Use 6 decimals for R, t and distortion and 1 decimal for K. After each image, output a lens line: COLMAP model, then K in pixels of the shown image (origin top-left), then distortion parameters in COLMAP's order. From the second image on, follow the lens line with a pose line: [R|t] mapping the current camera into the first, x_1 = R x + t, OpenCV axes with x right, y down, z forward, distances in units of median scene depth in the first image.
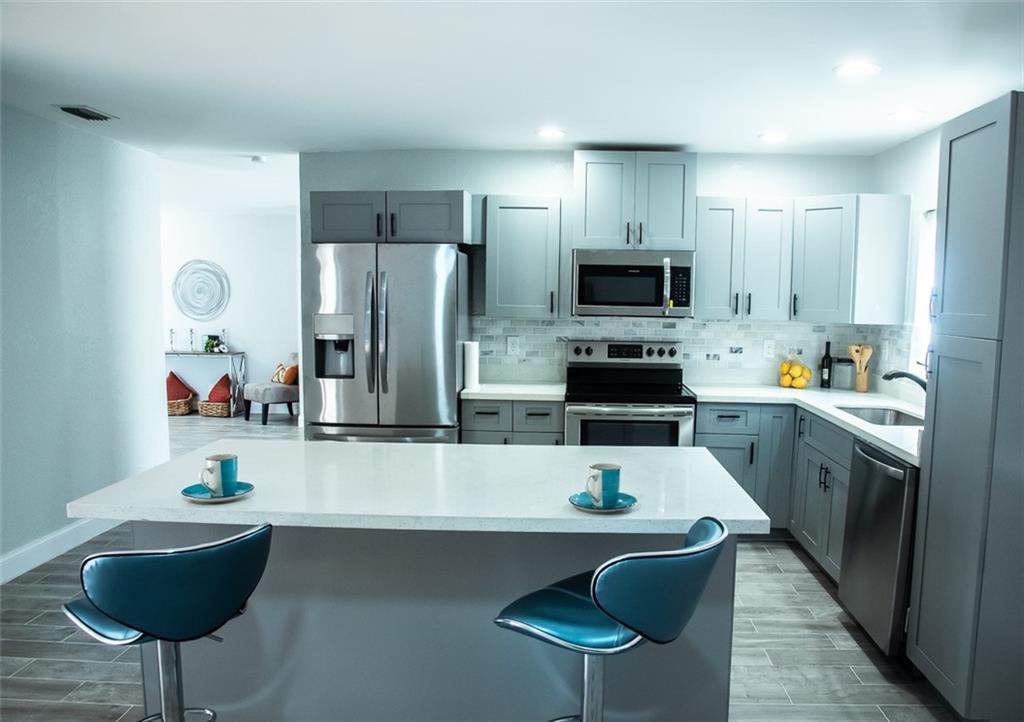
lens RADIAL K [[779.2, 0, 556.5], [0, 779.2, 375.8], [0, 0, 1]] dist [-0.091370, 0.042291]
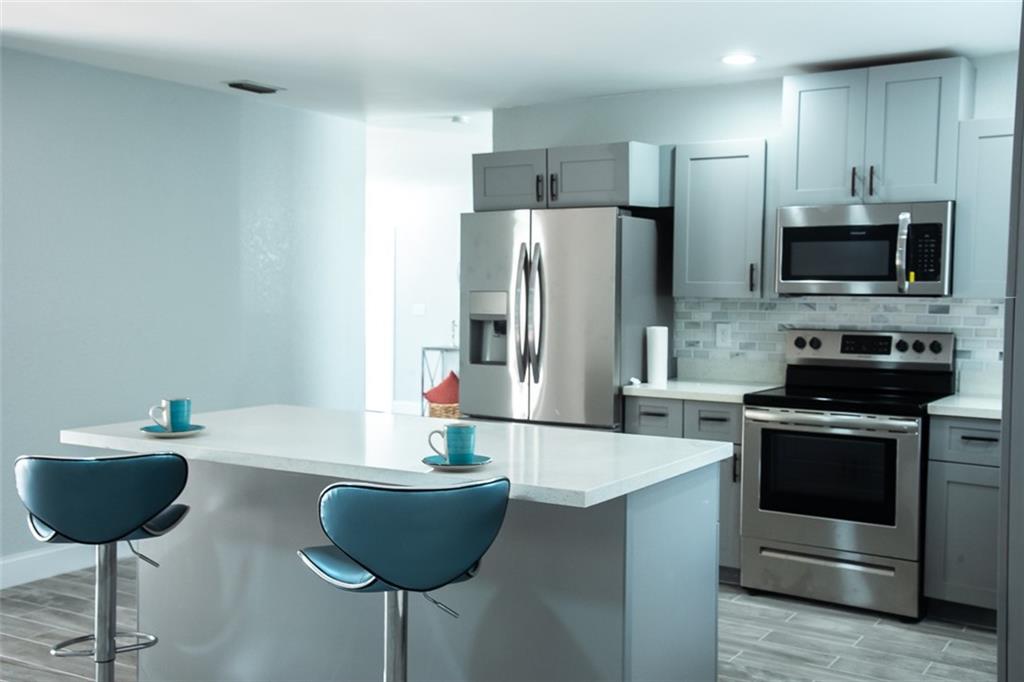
lens RADIAL K [[1106.4, 0, 509.3], [0, 1106.4, 345.1], [0, 0, 1]] dist [0.100940, 0.000000]
pose [[0.856541, 0.020783, -0.515660, 0.360861], [-0.050844, 0.997726, -0.044244, 0.033620], [0.513568, 0.064115, 0.855650, -0.061373]]
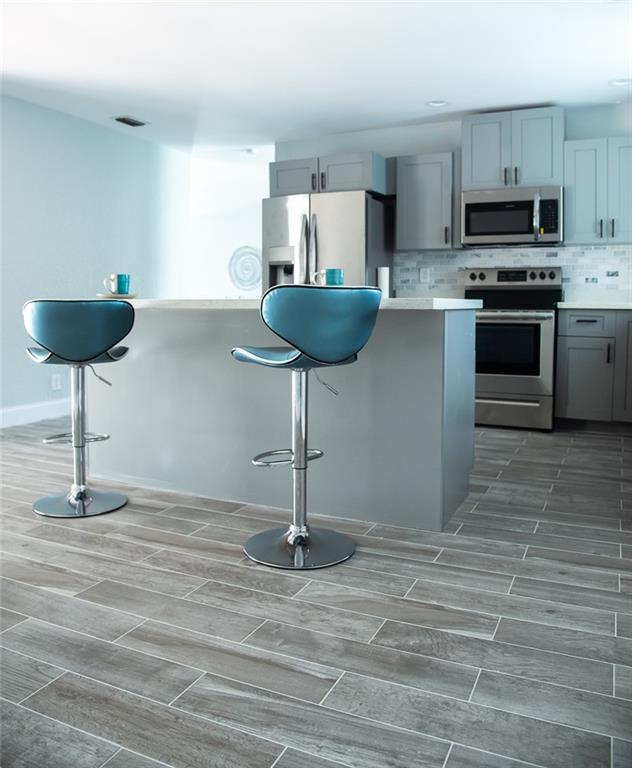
lens RADIAL K [[661.7, 0, 312.4], [0, 661.7, 325.3], [0, 0, 1]] dist [-0.109313, 0.019024]
pose [[0.914409, 0.000633, -0.404792, 0.229936], [-0.032186, 0.996946, -0.071148, 0.135335], [0.403510, 0.078087, 0.911637, -0.049560]]
